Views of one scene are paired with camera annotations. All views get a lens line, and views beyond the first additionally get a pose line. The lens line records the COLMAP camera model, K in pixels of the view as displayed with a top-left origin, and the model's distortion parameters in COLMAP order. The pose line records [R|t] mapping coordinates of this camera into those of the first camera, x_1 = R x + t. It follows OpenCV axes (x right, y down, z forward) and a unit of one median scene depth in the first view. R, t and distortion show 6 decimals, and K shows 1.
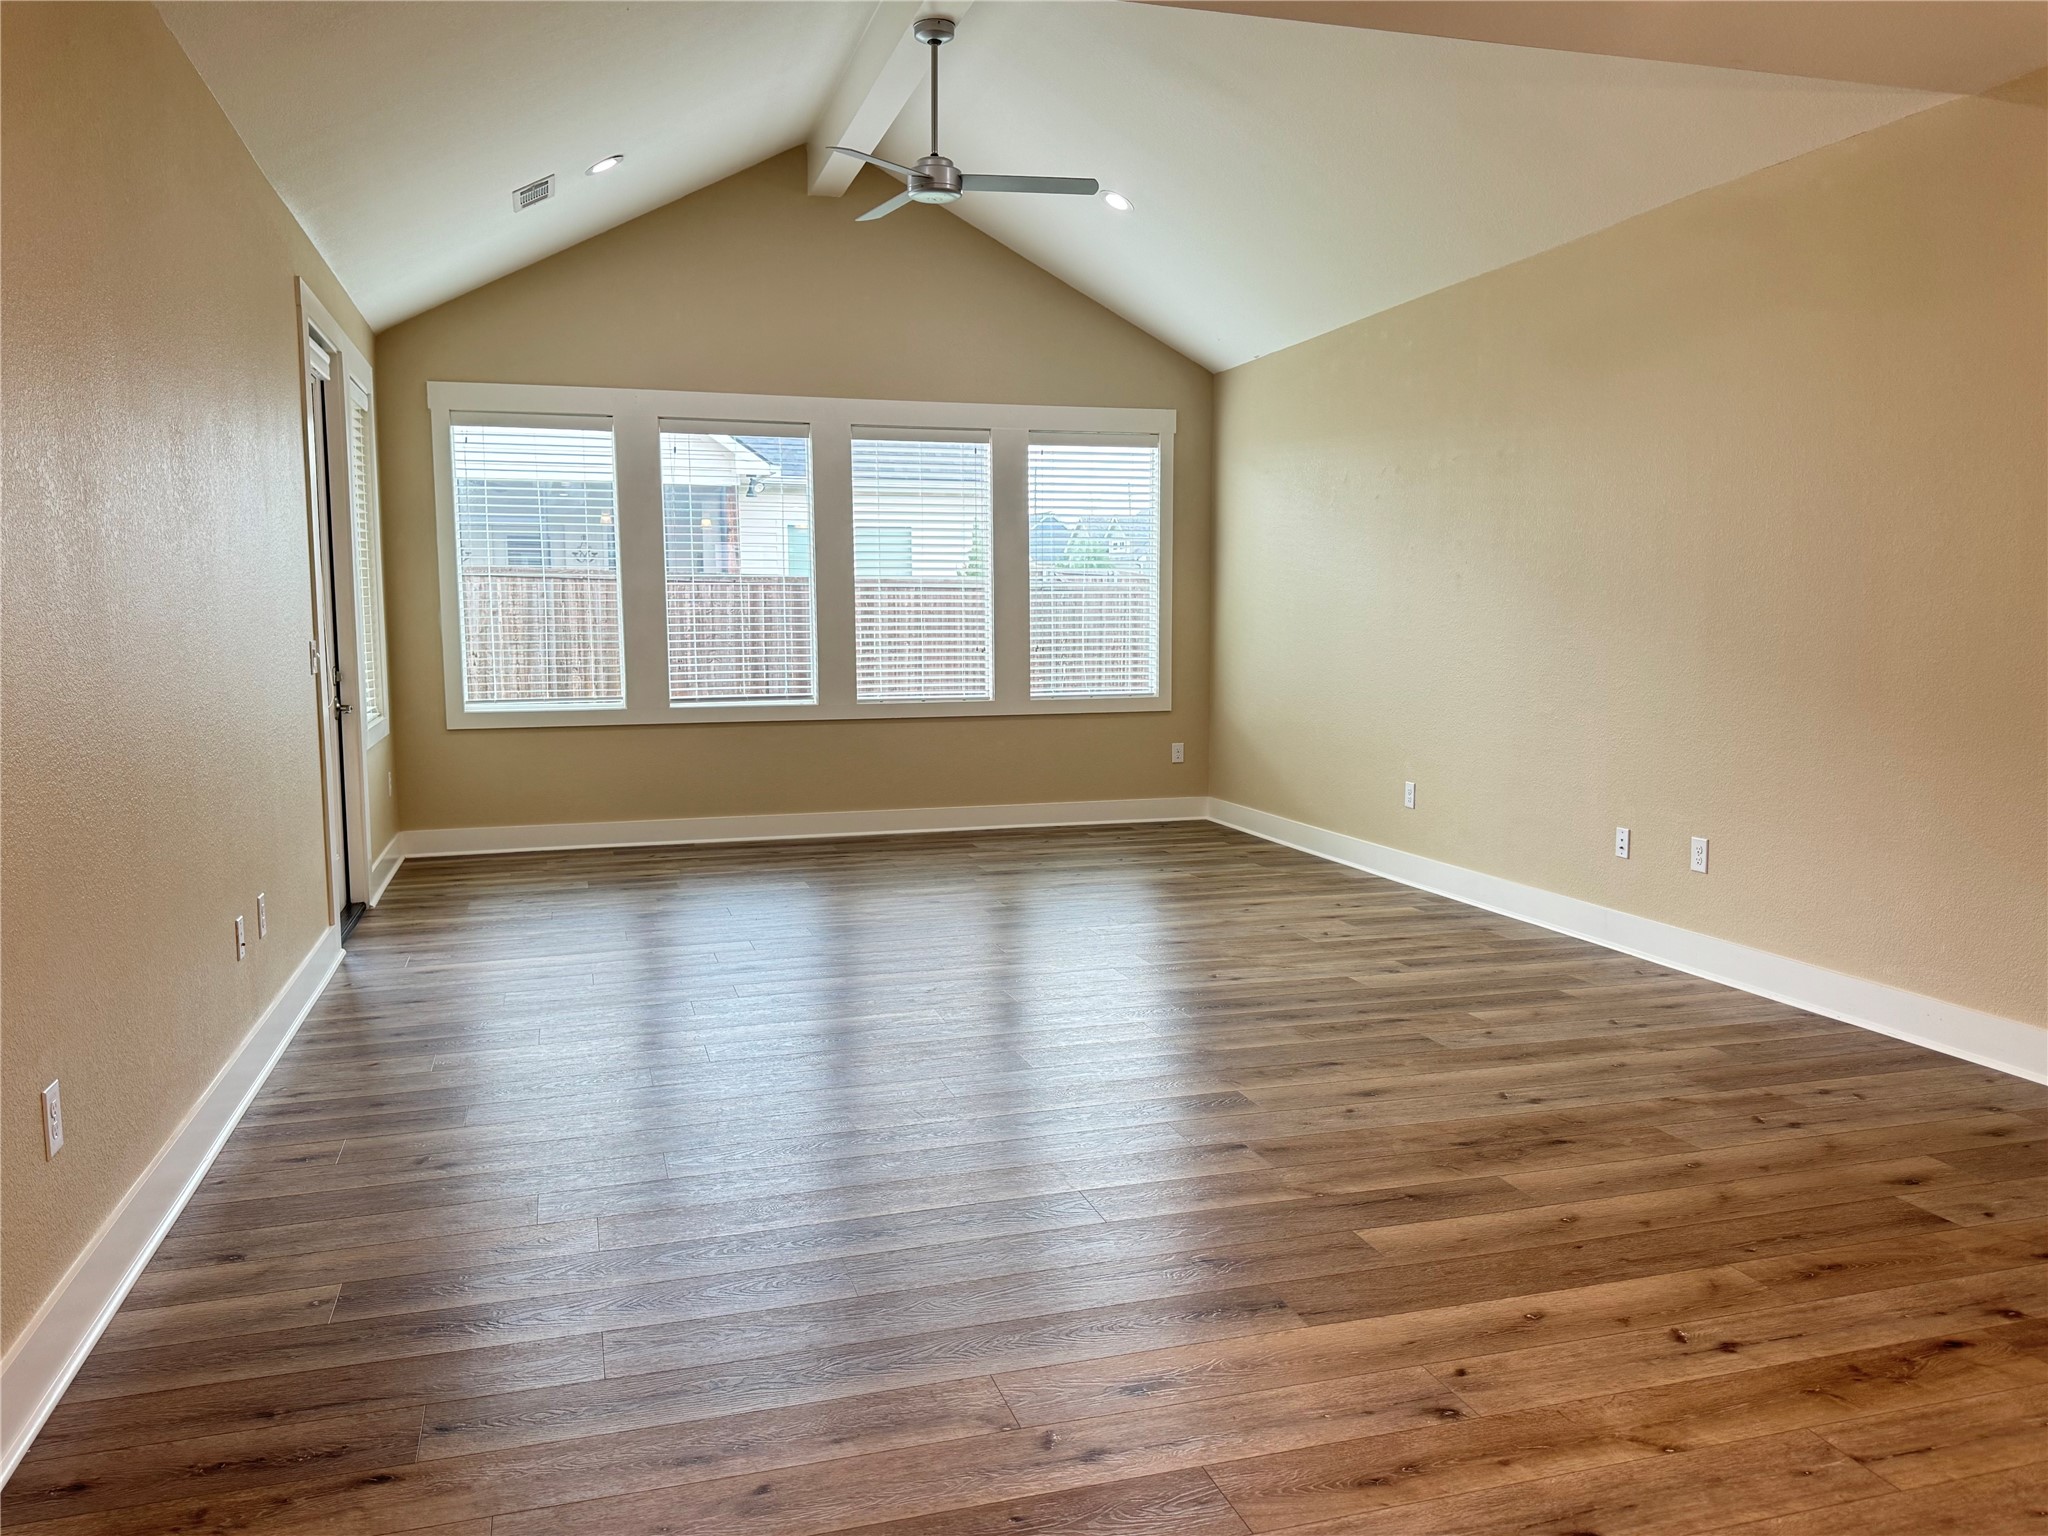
lens RADIAL K [[1525.6, 0, 1024.0], [0, 1525.6, 768.0], [0, 0, 1]] dist [0.041286, -0.000623]
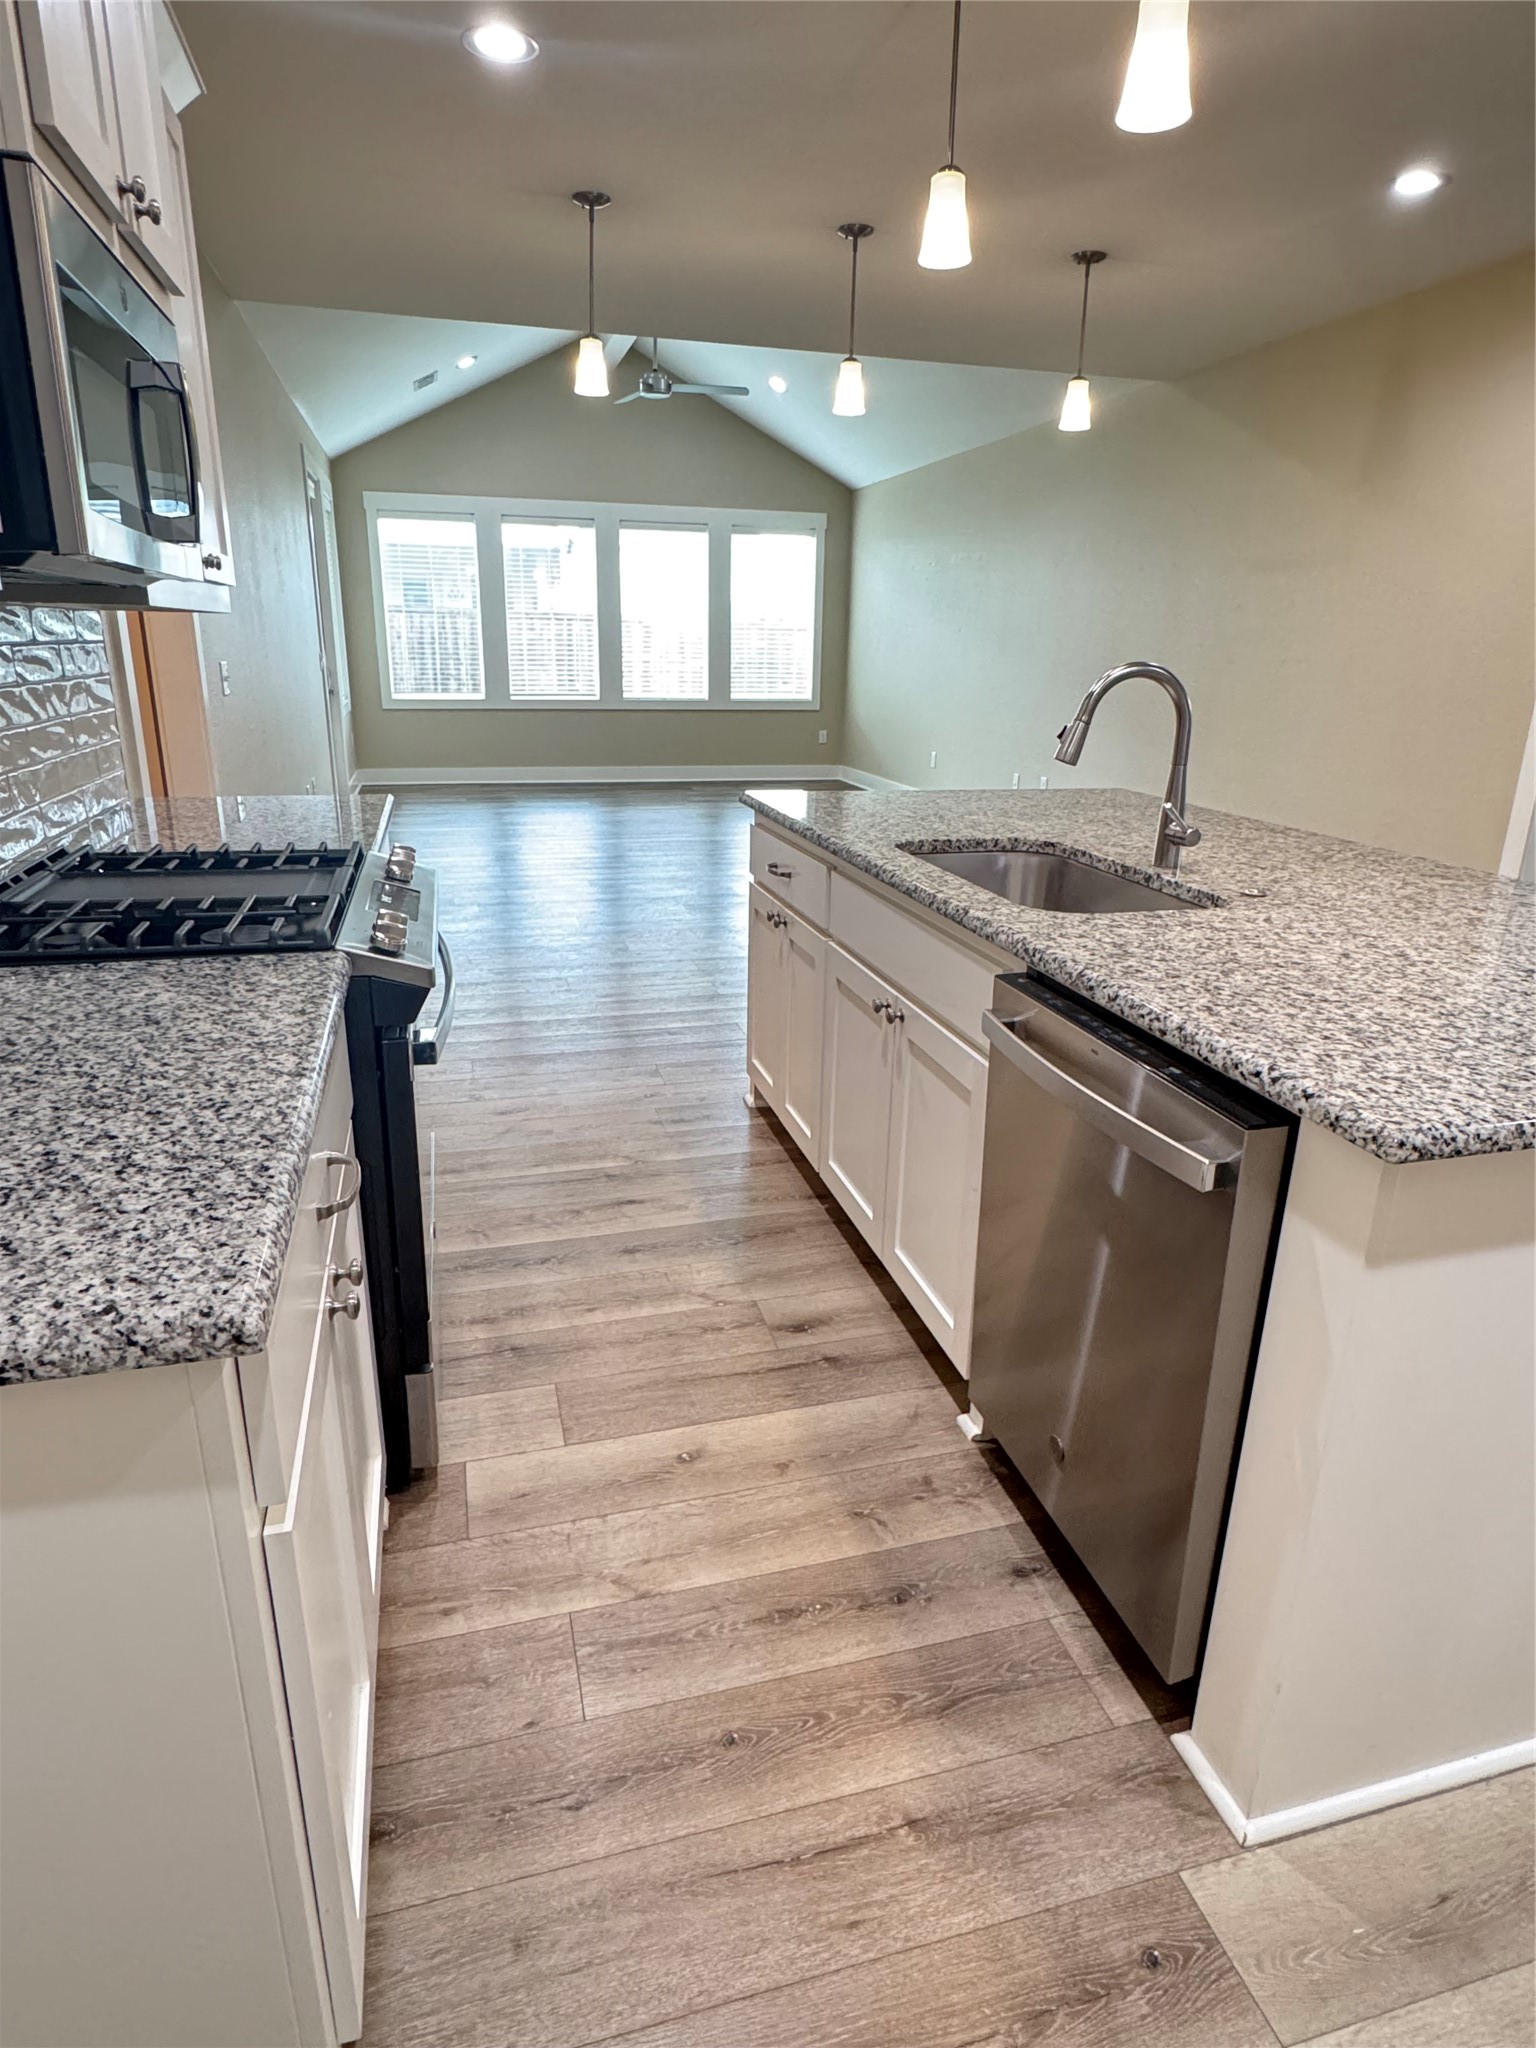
lens RADIAL K [[1166.9, 0, 768.0], [0, 1166.9, 1024.0], [0, 0, 1]] dist [0.001612, -0.046940]
pose [[0.999343, 0.031447, -0.018031, 0.079975], [-0.026932, 0.977037, 0.211360, 0.029858], [0.024264, -0.210736, 0.977242, -0.300058]]
